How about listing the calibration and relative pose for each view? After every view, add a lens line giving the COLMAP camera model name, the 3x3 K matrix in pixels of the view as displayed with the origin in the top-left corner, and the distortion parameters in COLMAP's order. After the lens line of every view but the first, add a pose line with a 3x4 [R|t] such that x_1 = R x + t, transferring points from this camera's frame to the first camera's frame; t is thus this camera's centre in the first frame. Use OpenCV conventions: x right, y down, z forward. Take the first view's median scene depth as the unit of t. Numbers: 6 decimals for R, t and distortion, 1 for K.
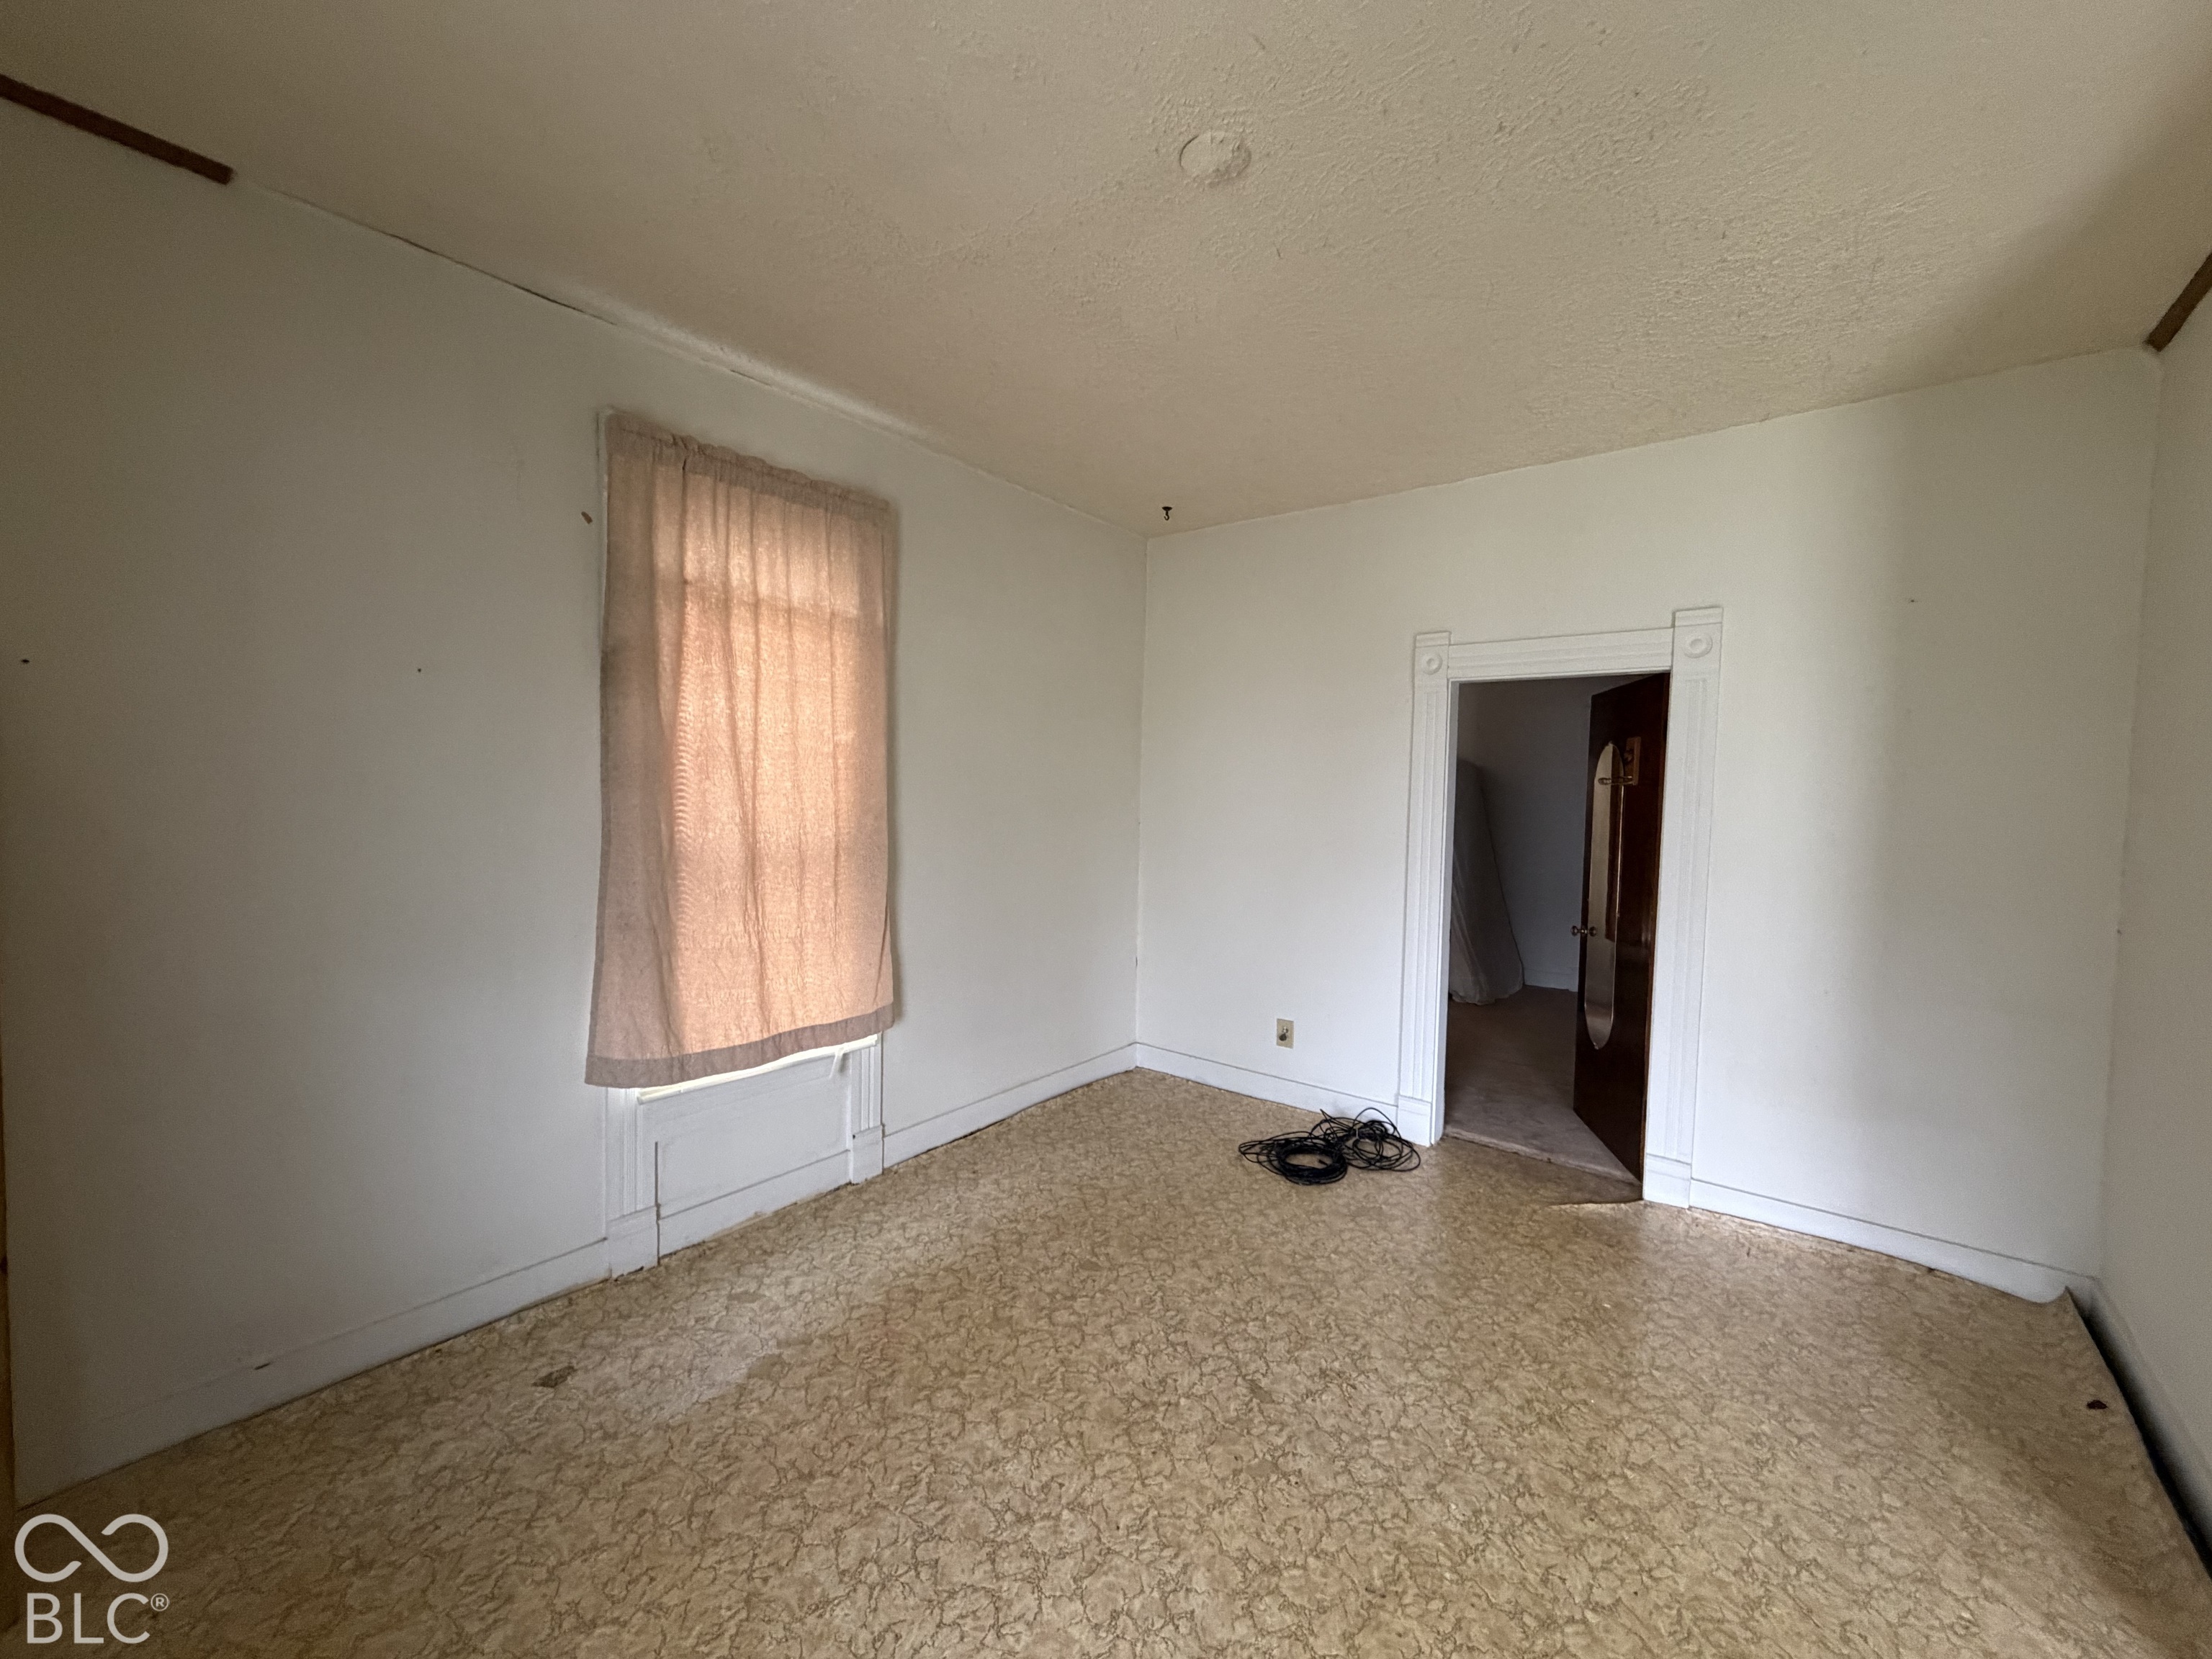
lens RADIAL K [[888.5, 0, 1108.6], [0, 888.5, 823.2], [0, 0, 1]] dist [0.020840, 0.000031]
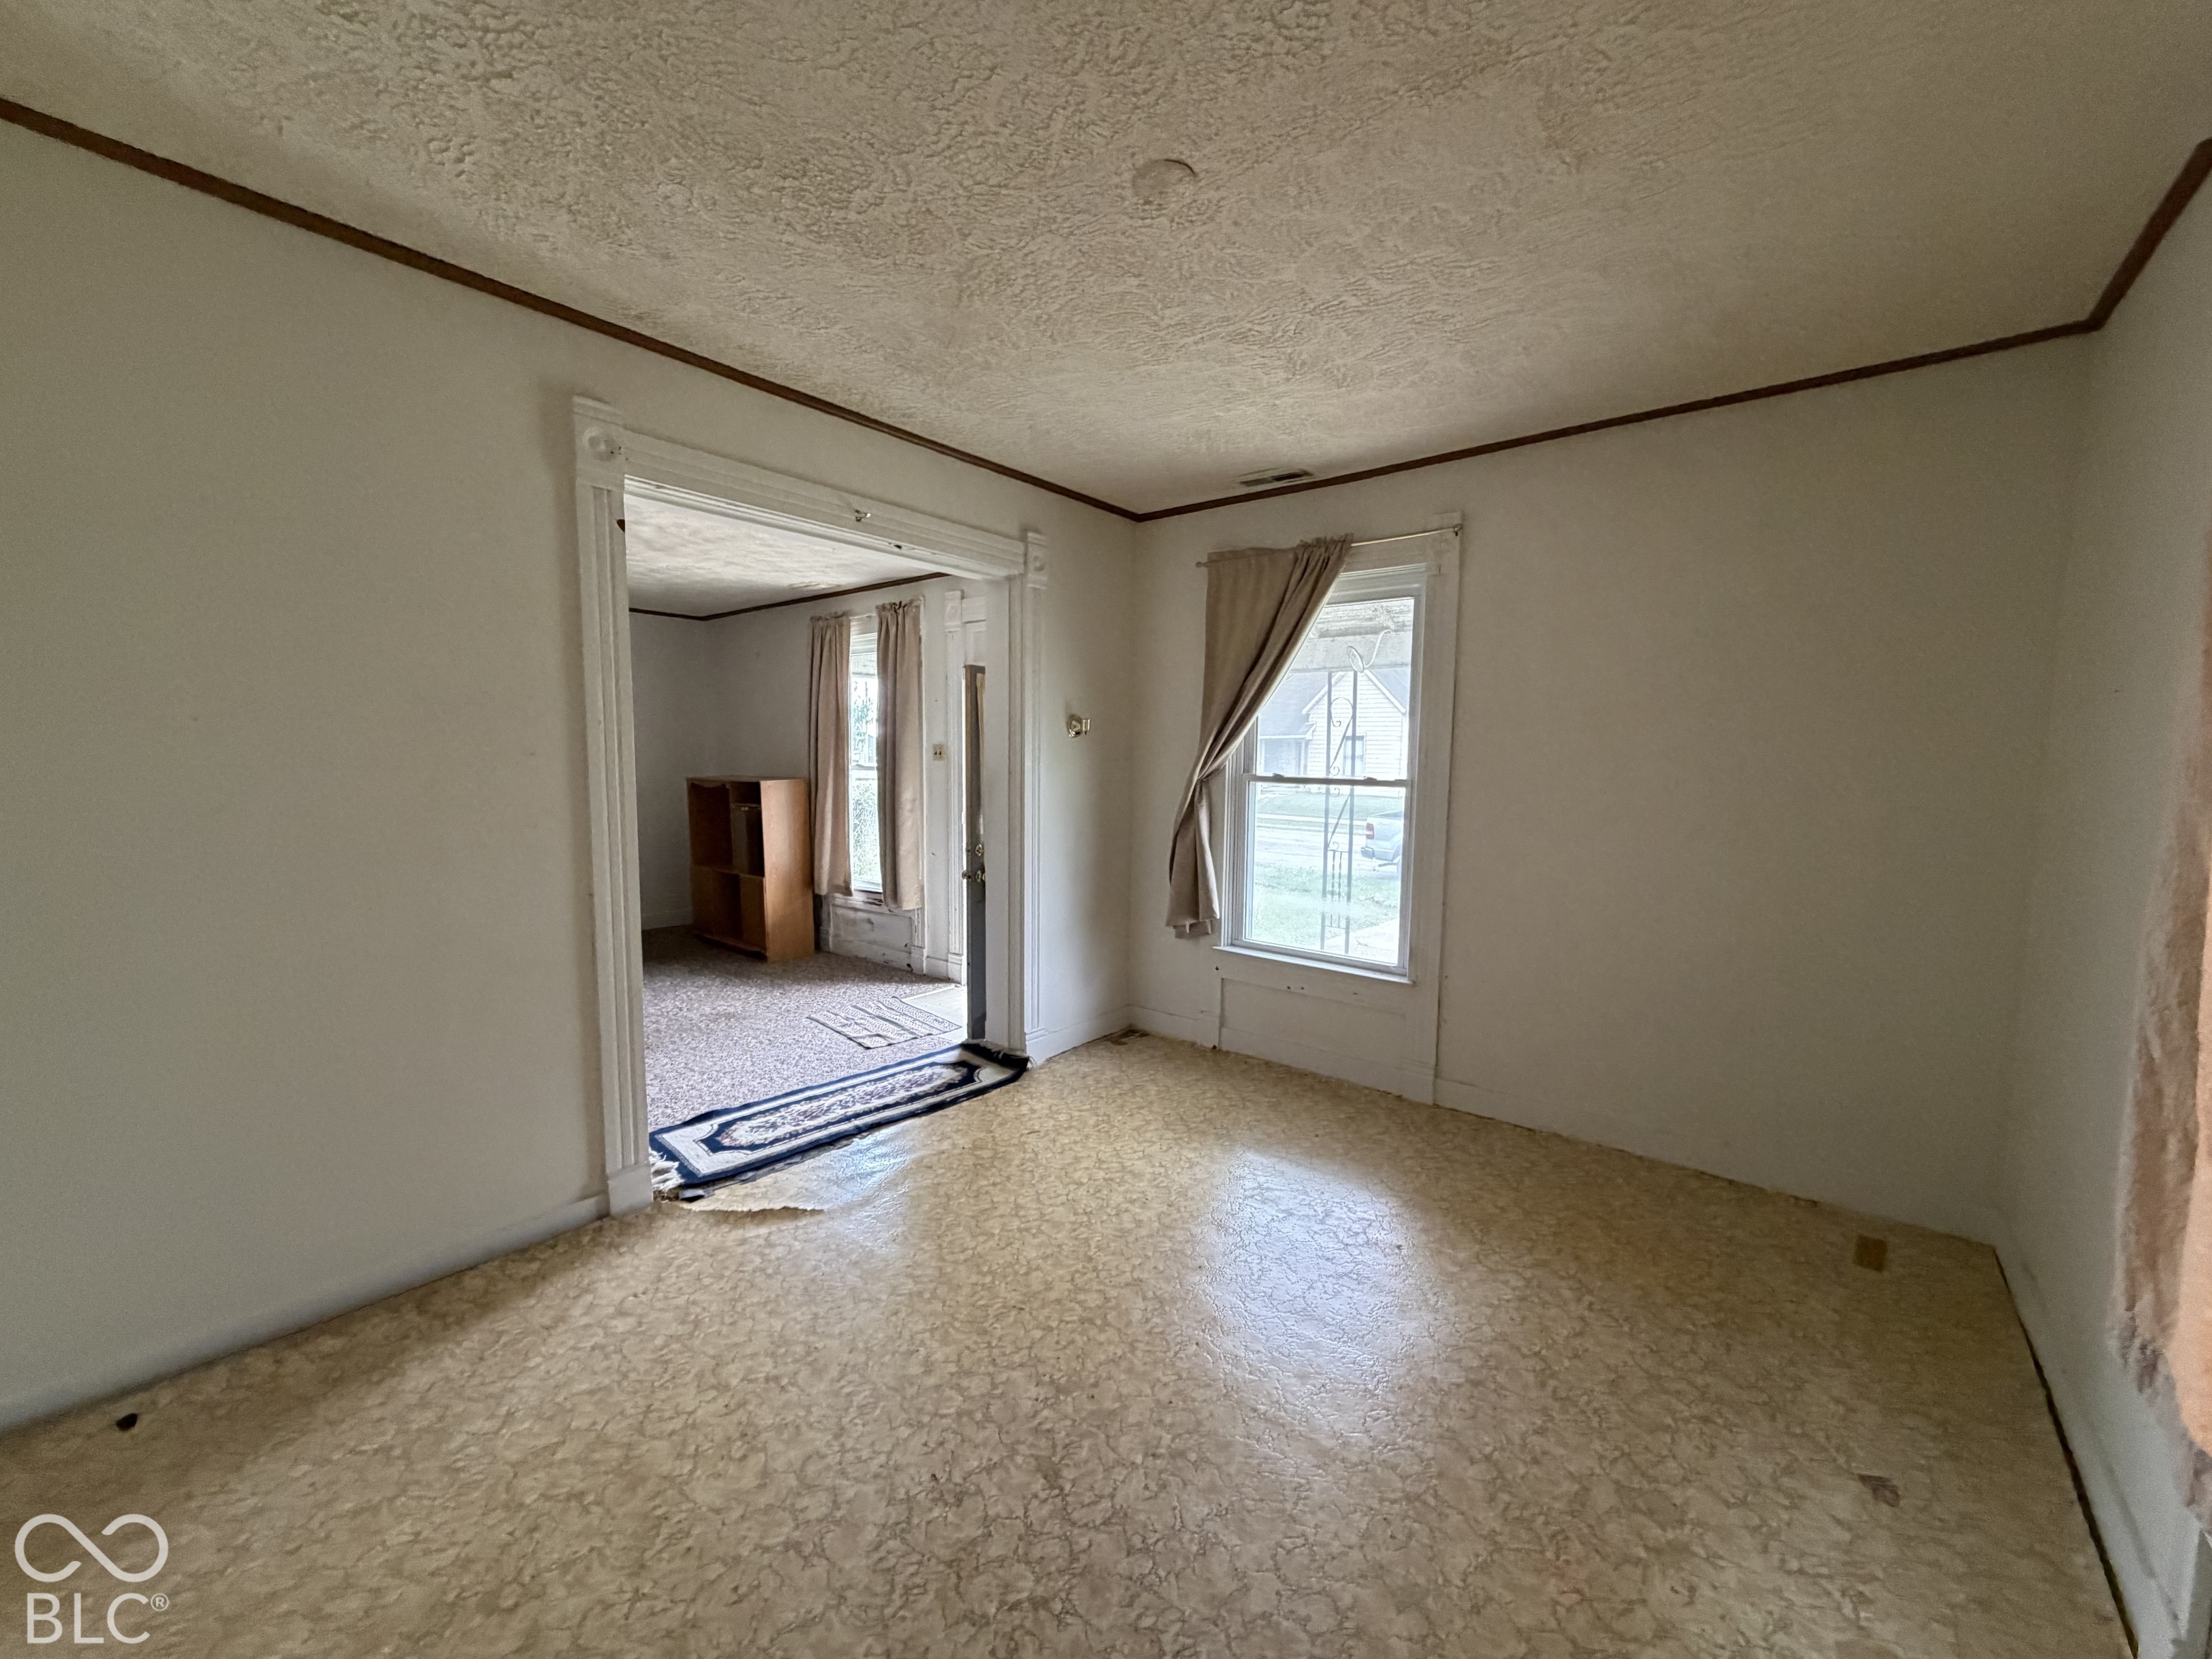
lens RADIAL K [[888.5, 0, 1108.6], [0, 888.5, 823.2], [0, 0, 1]] dist [0.020840, 0.000031]
pose [[-0.999515, -0.031002, 0.002838, 0.133729], [-0.030411, 0.991809, 0.124055, -0.091407], [-0.006661, 0.123909, -0.992271, 1.856920]]
